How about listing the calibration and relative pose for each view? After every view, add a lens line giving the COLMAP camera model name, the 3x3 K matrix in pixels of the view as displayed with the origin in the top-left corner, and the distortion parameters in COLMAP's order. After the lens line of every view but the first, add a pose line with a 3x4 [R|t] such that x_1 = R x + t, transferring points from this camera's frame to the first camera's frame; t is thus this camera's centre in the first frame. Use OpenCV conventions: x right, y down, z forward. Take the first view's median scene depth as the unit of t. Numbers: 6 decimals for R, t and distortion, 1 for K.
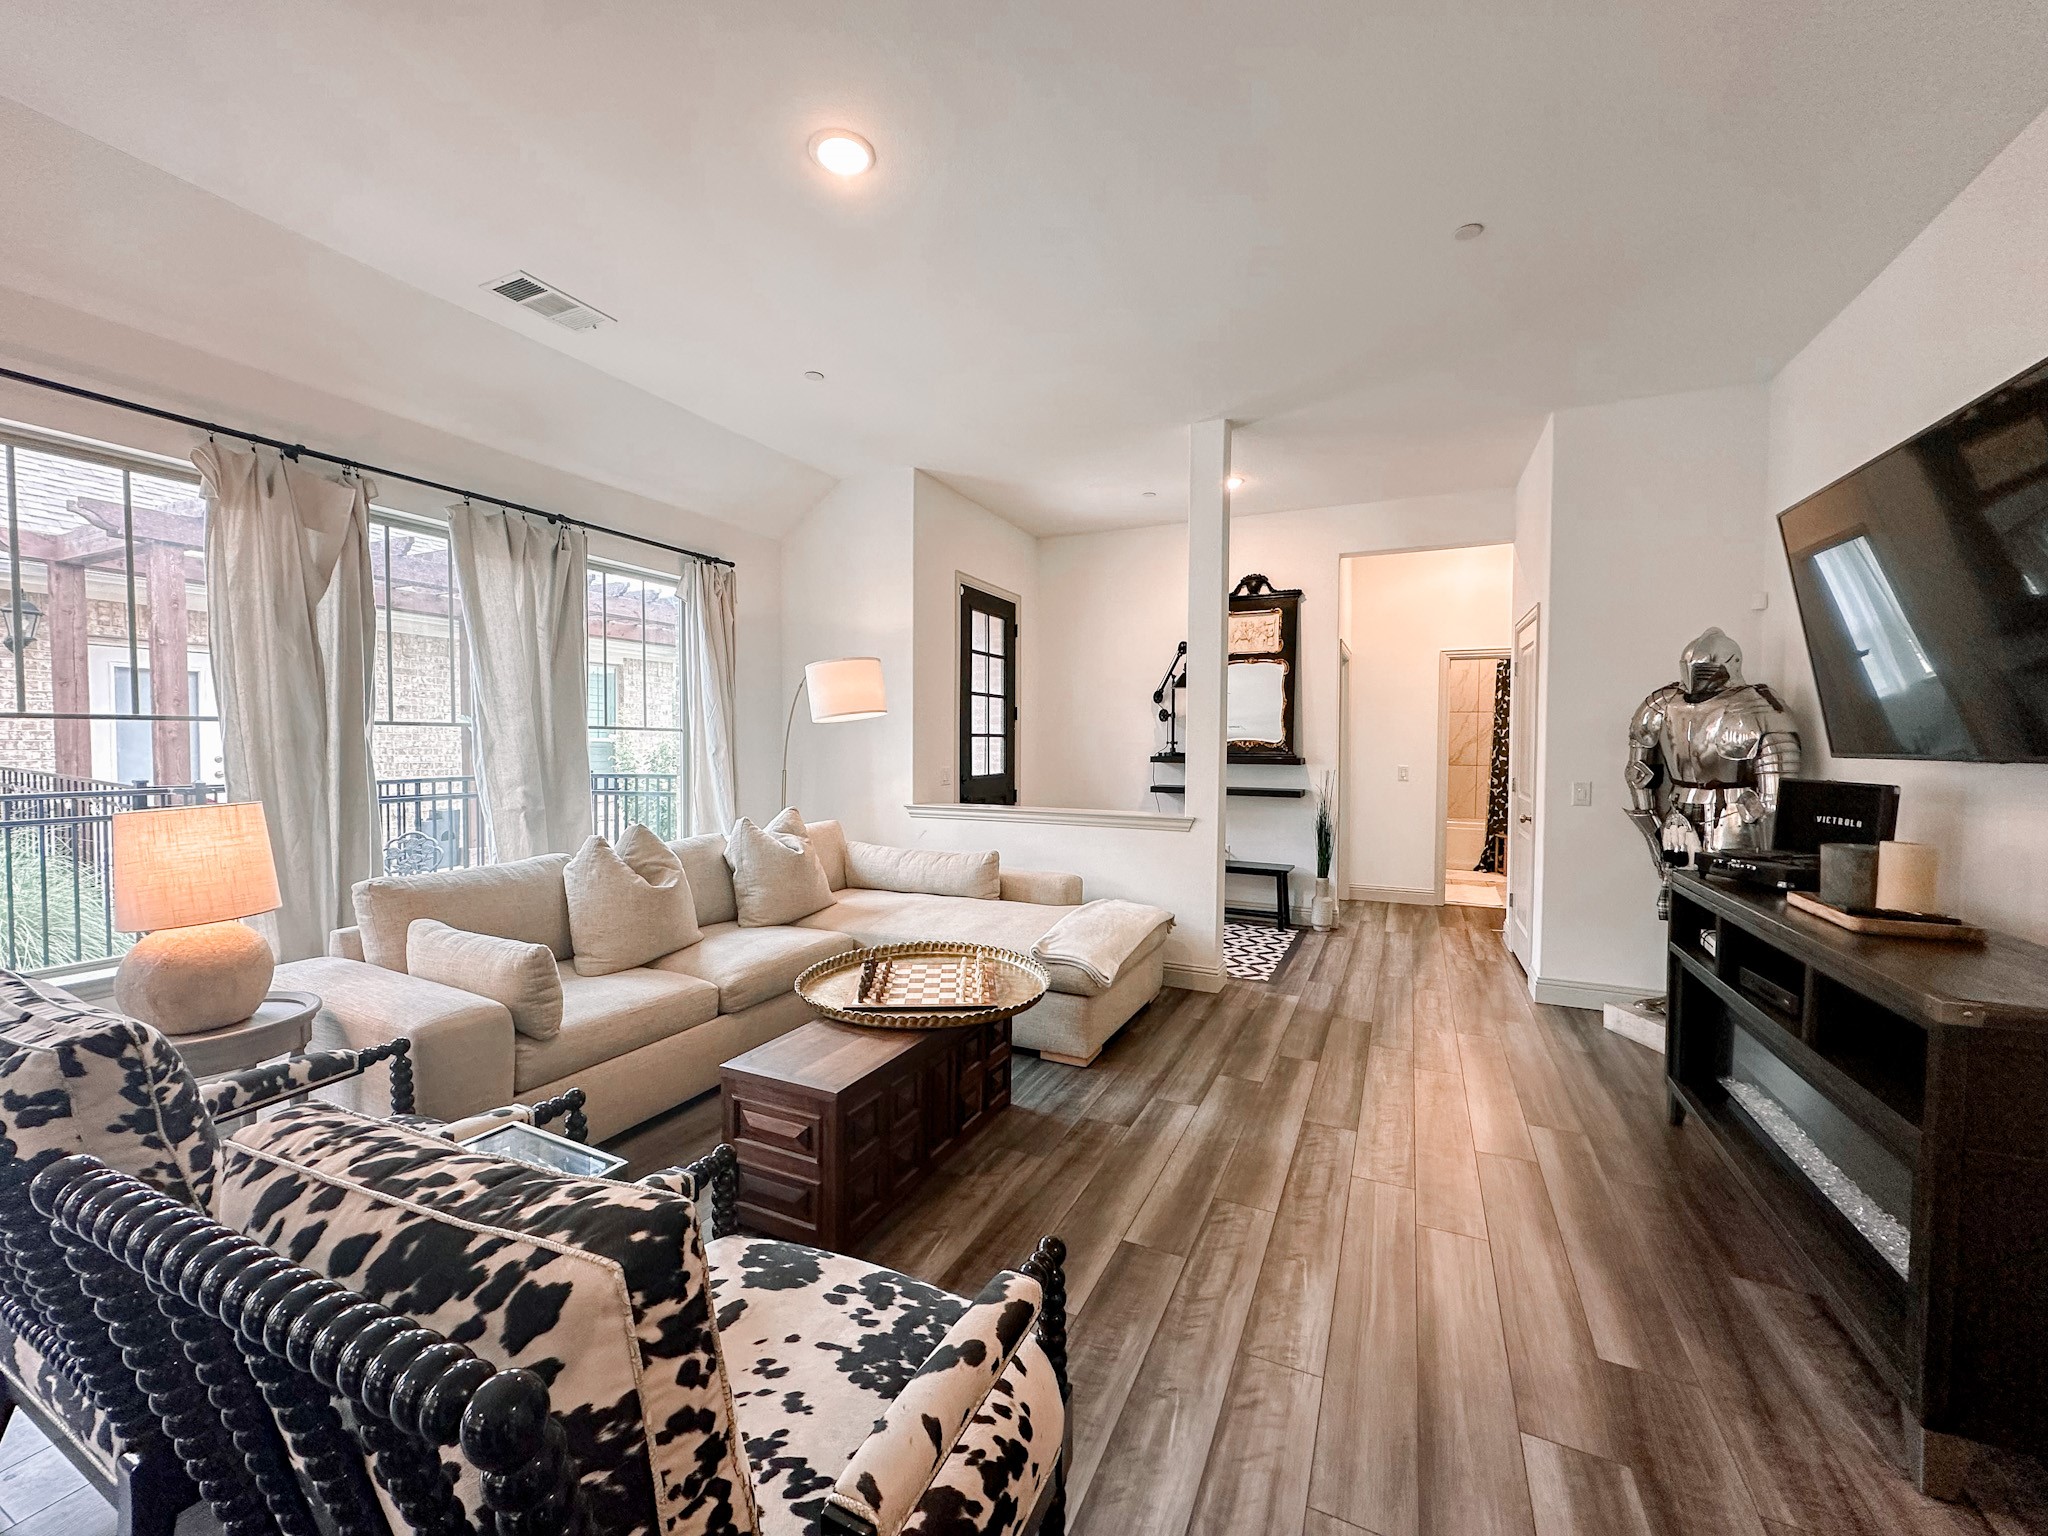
lens RADIAL K [[814.8, 0, 1025.4], [0, 814.8, 765.9], [0, 0, 1]] dist [-0.004457, 0.001506]
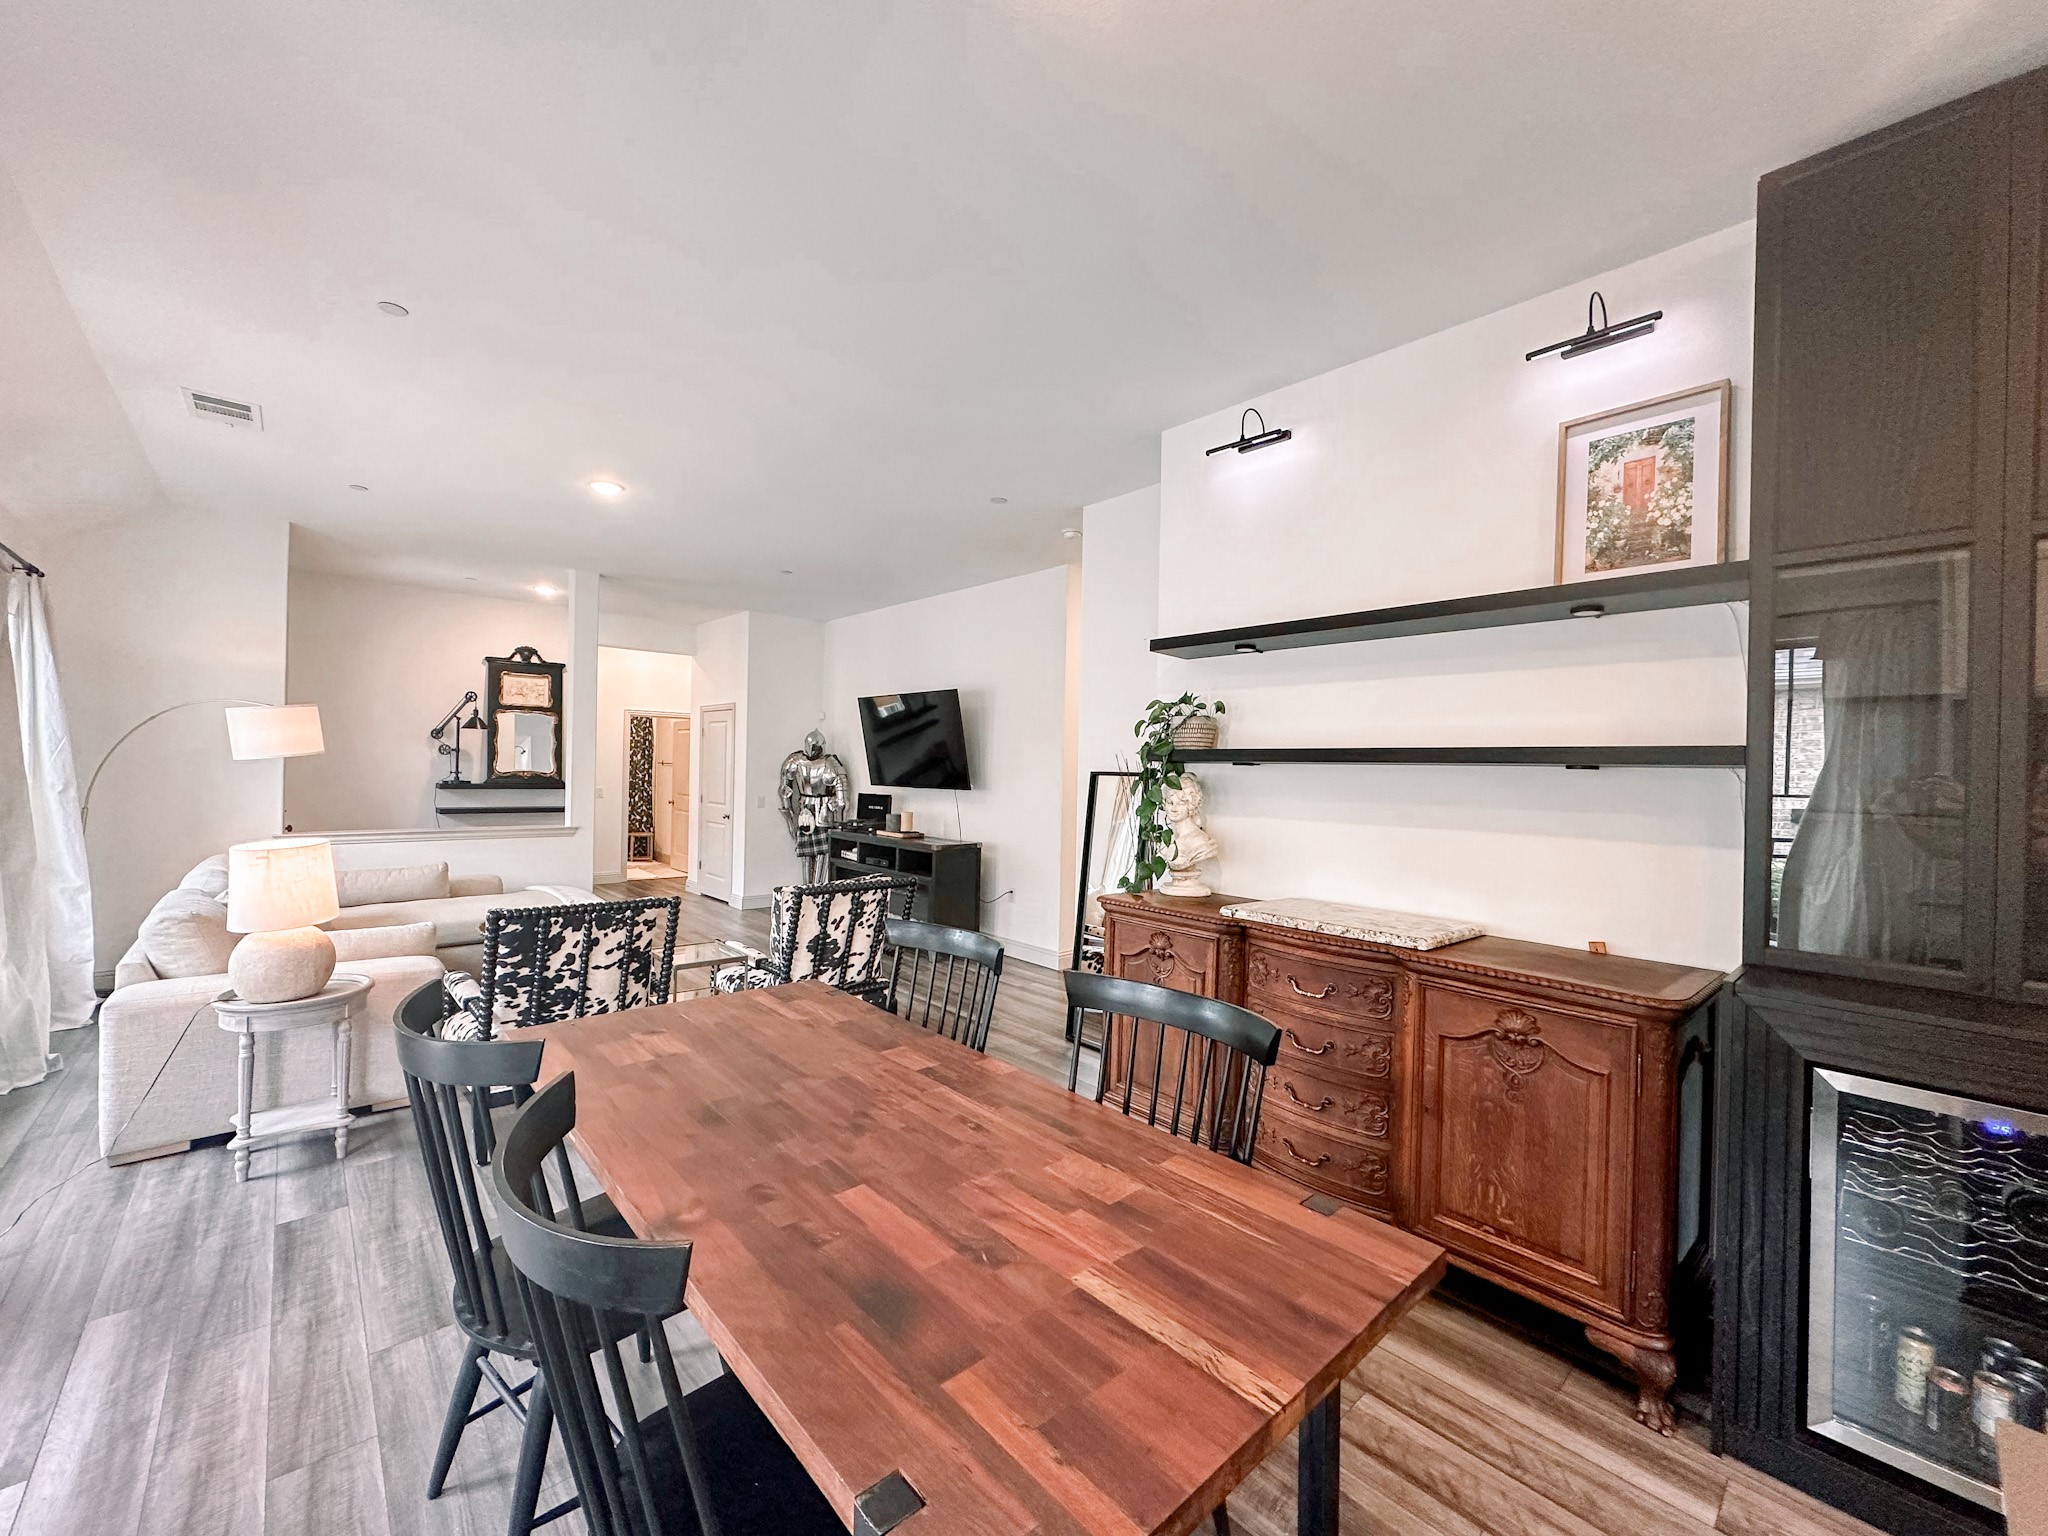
lens RADIAL K [[814.8, 0, 1020.3], [0, 814.8, 767.2], [0, 0, 1]] dist [-0.004457, 0.001506]
pose [[0.386711, 0.003768, 0.922193, -0.997672], [0.008334, 0.999937, -0.007580, -0.033354], [-0.922163, 0.010617, 0.386655, -0.404984]]
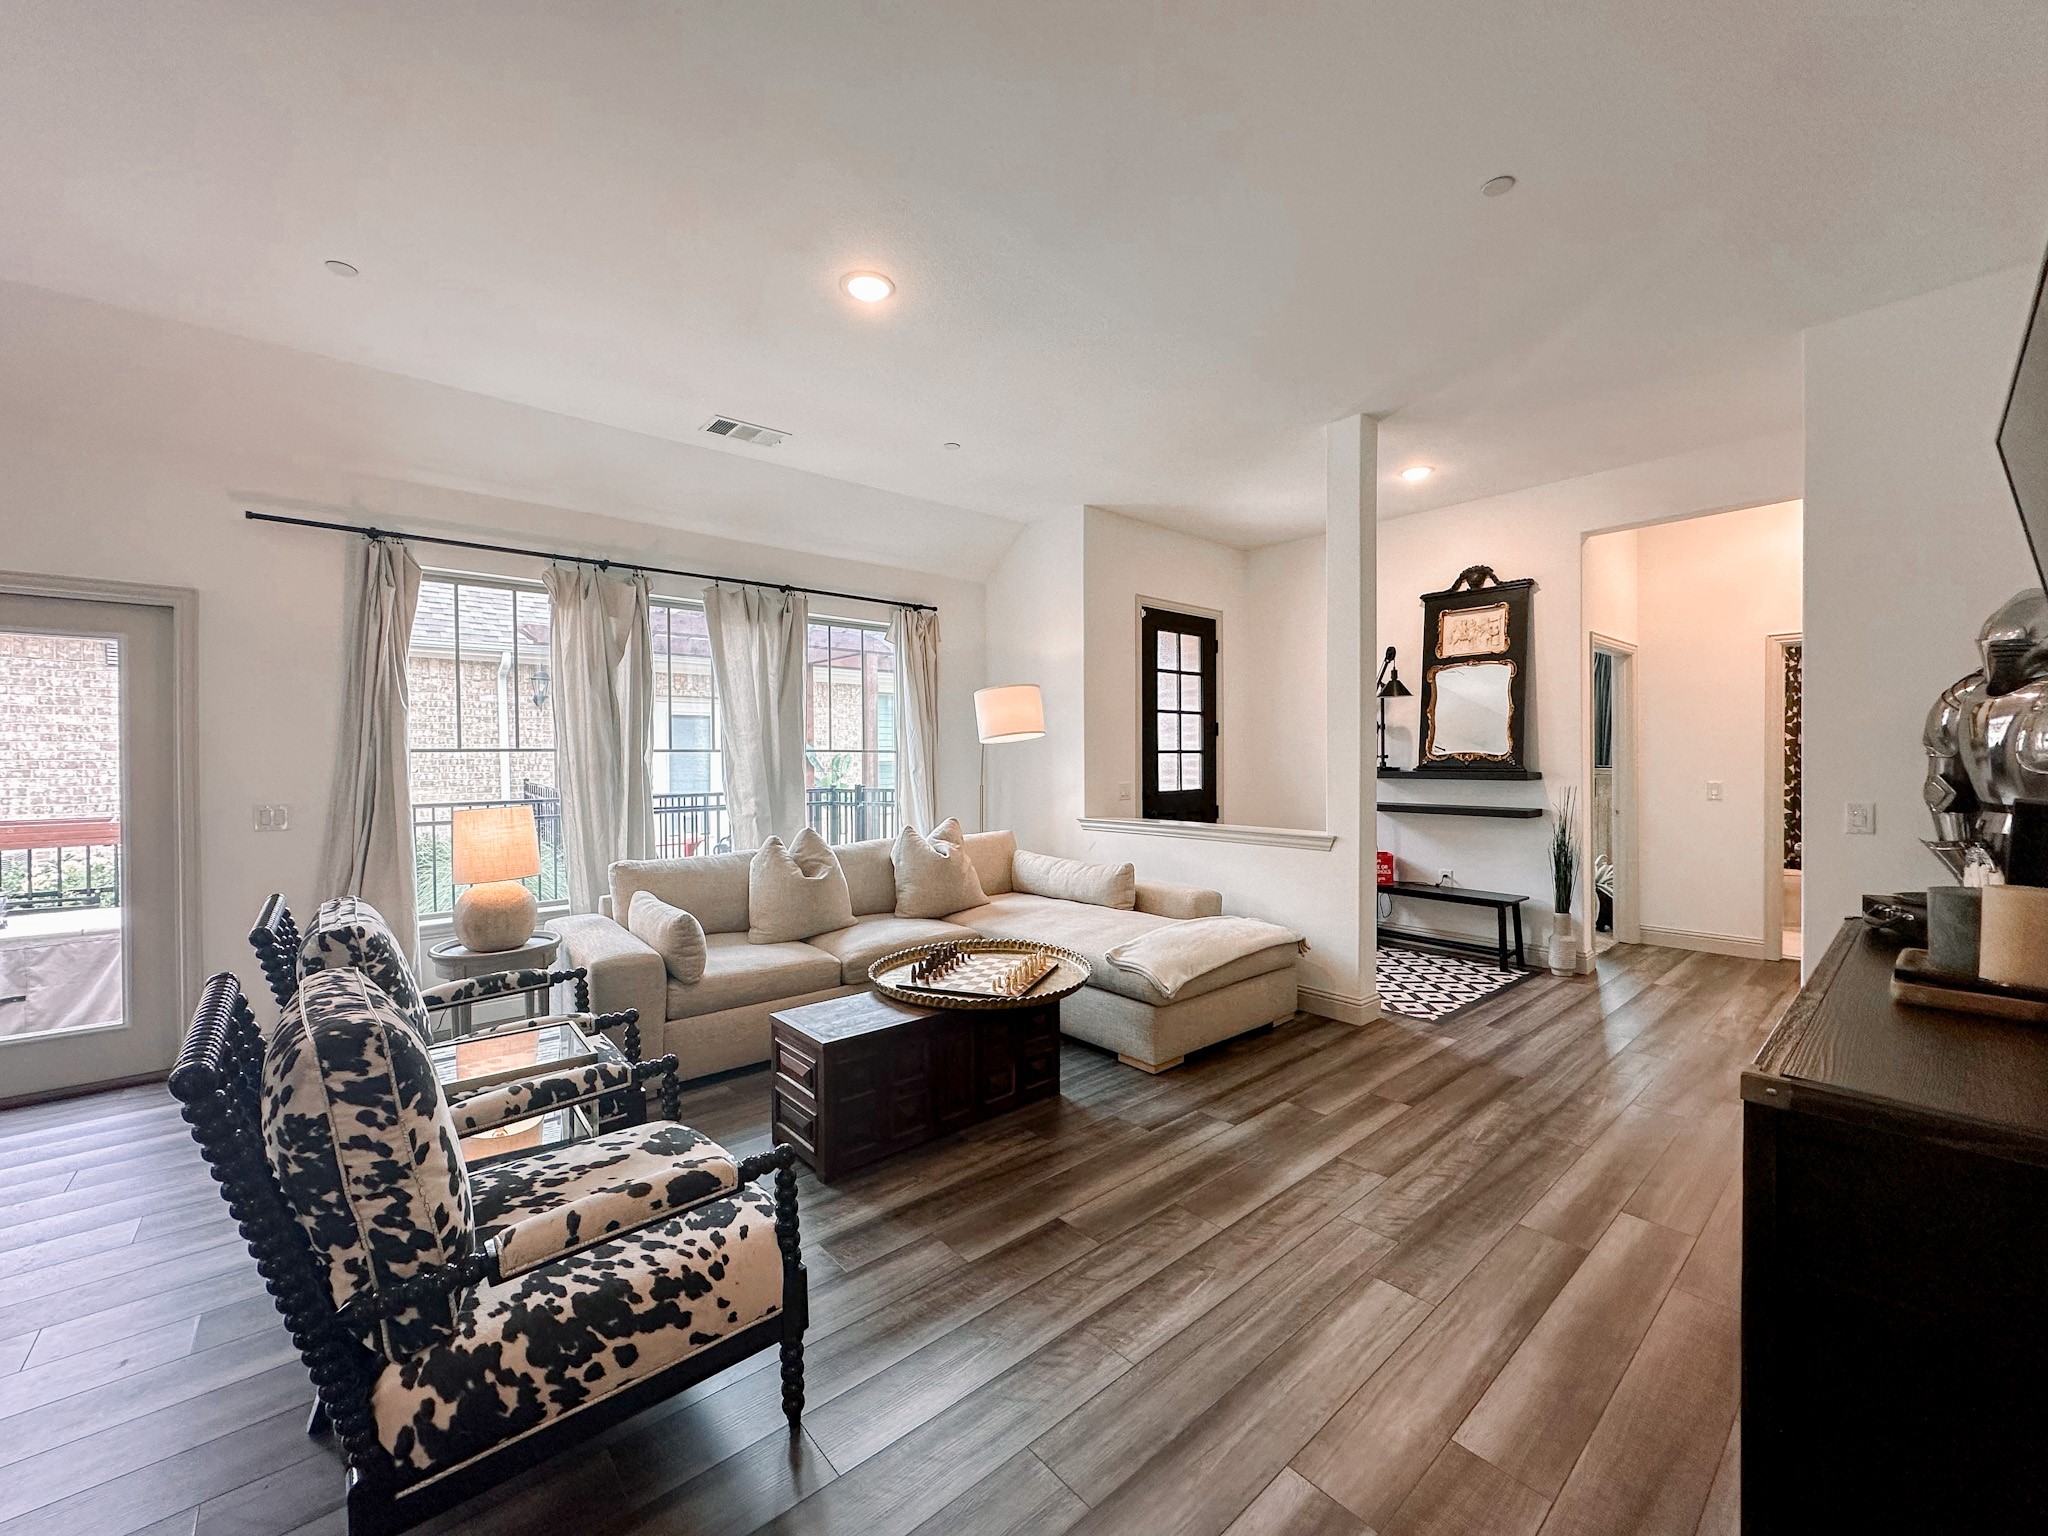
lens RADIAL K [[814.8, 0, 1024.9], [0, 814.8, 767.3], [0, 0, 1]] dist [-0.004457, 0.001506]
pose [[0.914150, -0.007256, -0.405311, 0.298205], [0.000023, 0.999841, -0.017847, -0.000047], [0.405375, 0.016306, 0.914005, -0.013071]]
